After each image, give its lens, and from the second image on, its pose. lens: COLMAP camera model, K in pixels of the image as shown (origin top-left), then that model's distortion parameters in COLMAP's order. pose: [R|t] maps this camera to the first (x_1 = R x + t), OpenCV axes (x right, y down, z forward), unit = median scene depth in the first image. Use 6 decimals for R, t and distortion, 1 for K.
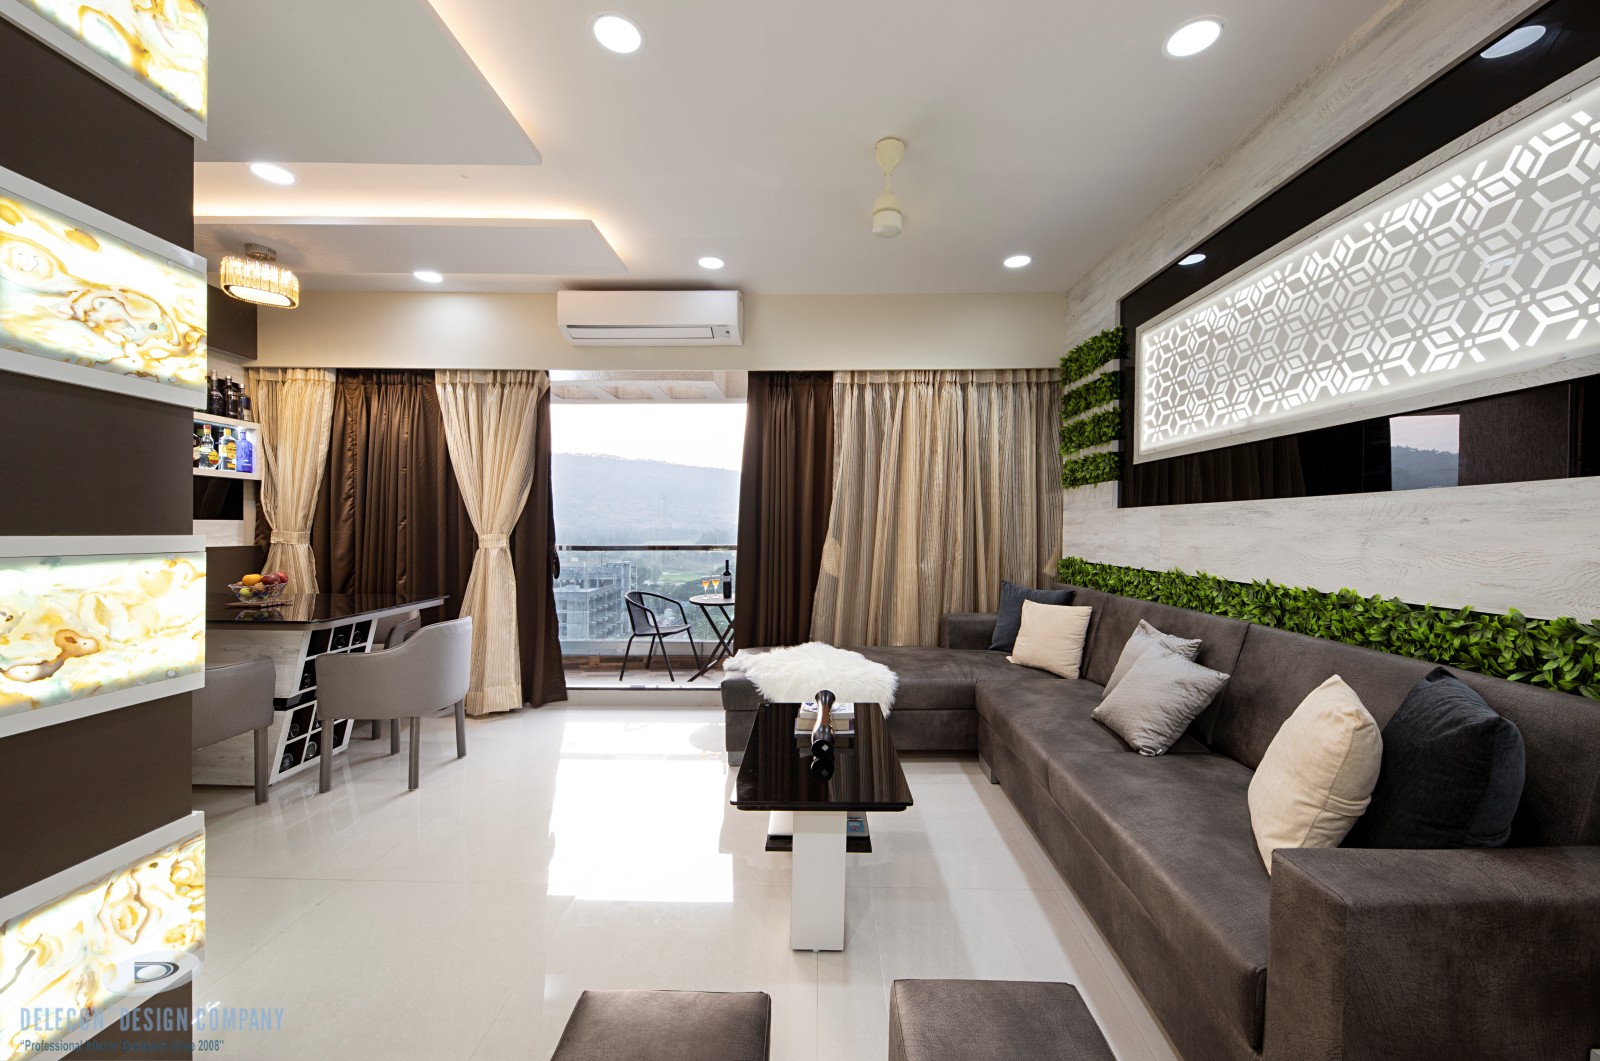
lens RADIAL K [[605.6, 0, 800.0], [0, 605.6, 530.5], [0, 0, 1]] dist [0.001552, 0.000071]
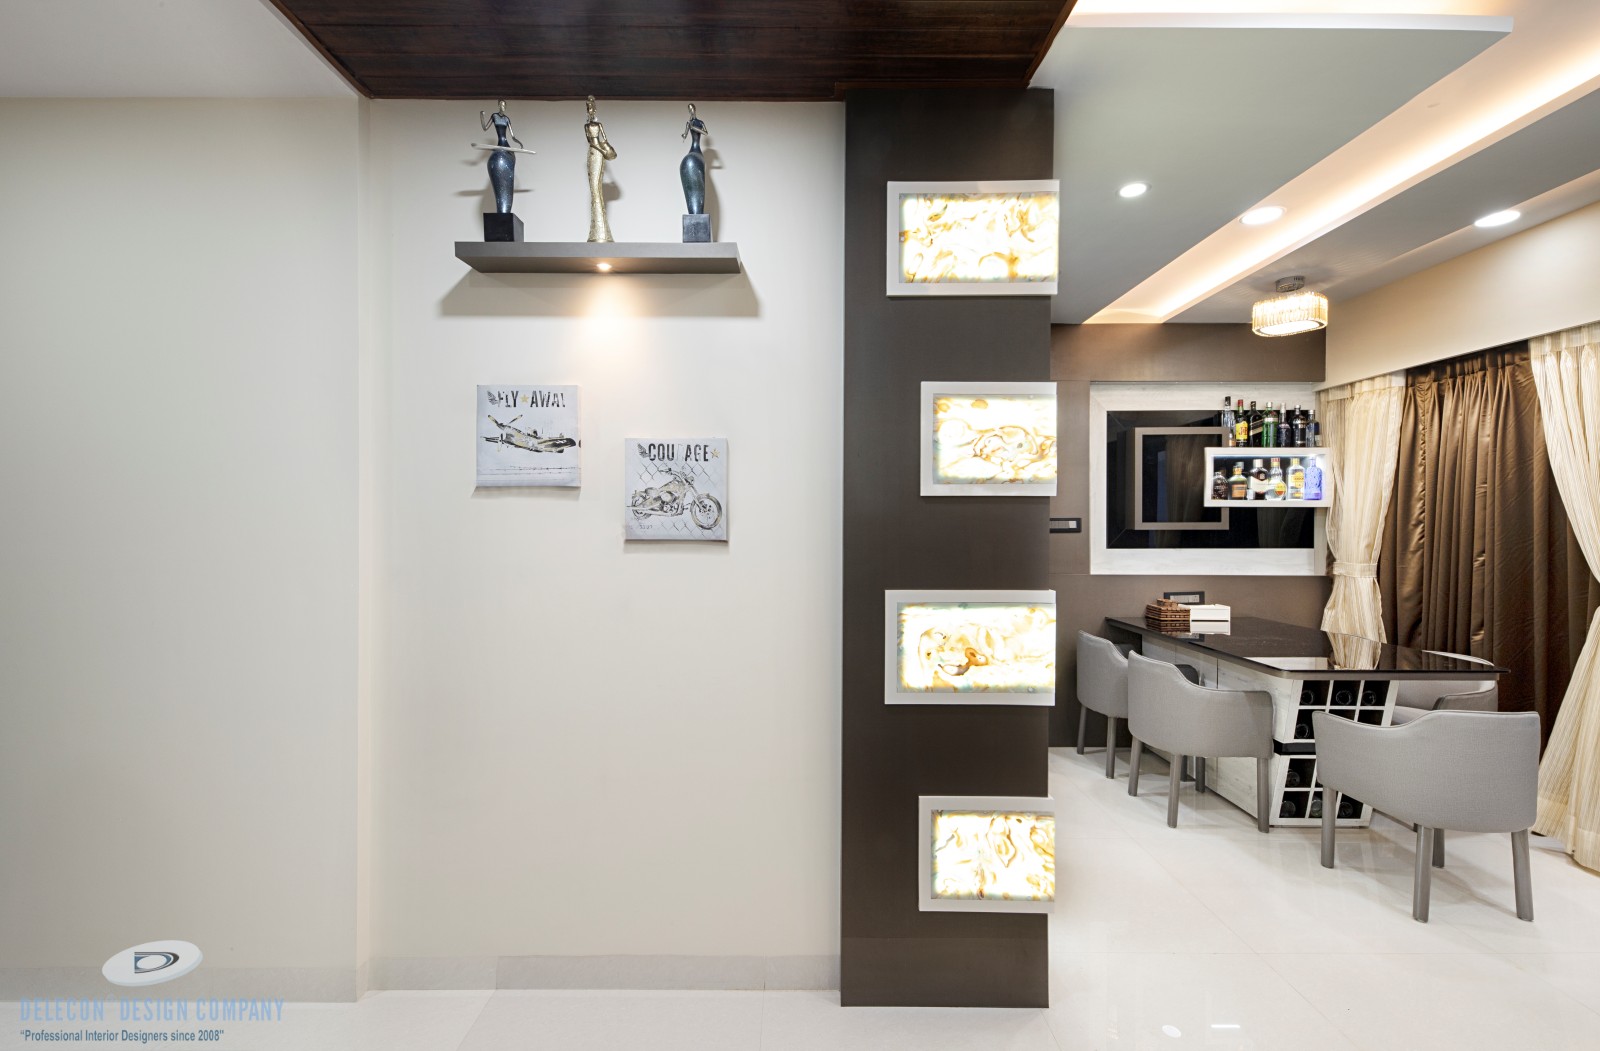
lens RADIAL K [[704.7, 0, 800.0], [0, 704.7, 525.5], [0, 0, 1]] dist [0.018413, 0.000164]
pose [[0.029824, -0.008998, -0.999515, 0.487429], [-0.001473, 0.999958, -0.009046, -0.106625], [0.999554, 0.001742, 0.029810, 0.349717]]
